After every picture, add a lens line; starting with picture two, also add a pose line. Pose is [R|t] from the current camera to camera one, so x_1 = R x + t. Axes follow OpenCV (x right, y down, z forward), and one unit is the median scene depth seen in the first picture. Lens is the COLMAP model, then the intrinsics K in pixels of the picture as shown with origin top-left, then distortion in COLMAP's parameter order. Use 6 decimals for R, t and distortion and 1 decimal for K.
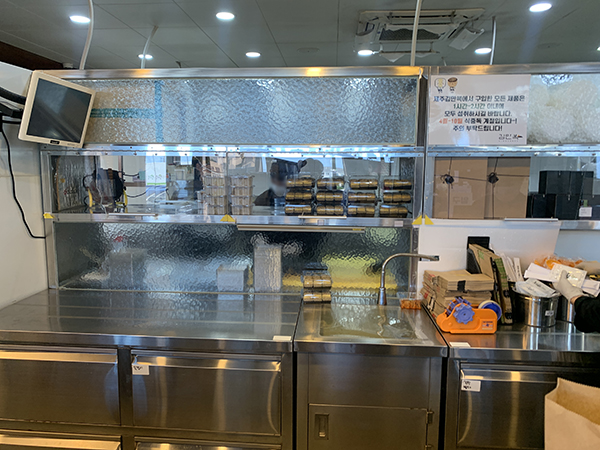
lens RADIAL K [[500.2, 0, 298.2], [0, 500.2, 221.8], [0, 0, 1]] dist [0.008969, -0.007432]
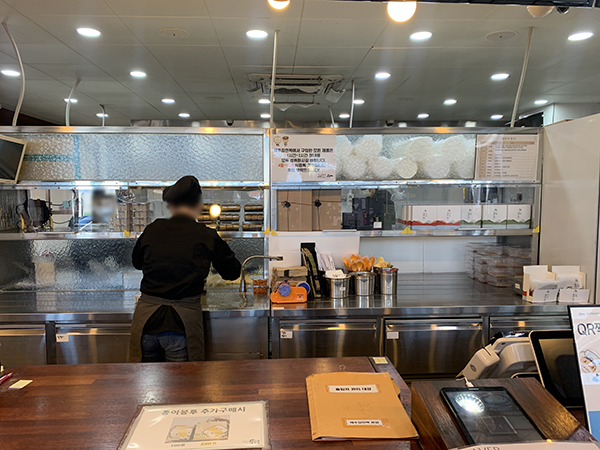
lens RADIAL K [[471.8, 0, 300.3], [0, 471.8, 230.5], [0, 0, 1]] dist [0.033746, -0.042488]
pose [[0.989011, -0.018784, 0.146646, 0.132935], [0.023855, 0.999174, -0.032899, 0.037777], [-0.145907, 0.036036, 0.988642, -0.368131]]
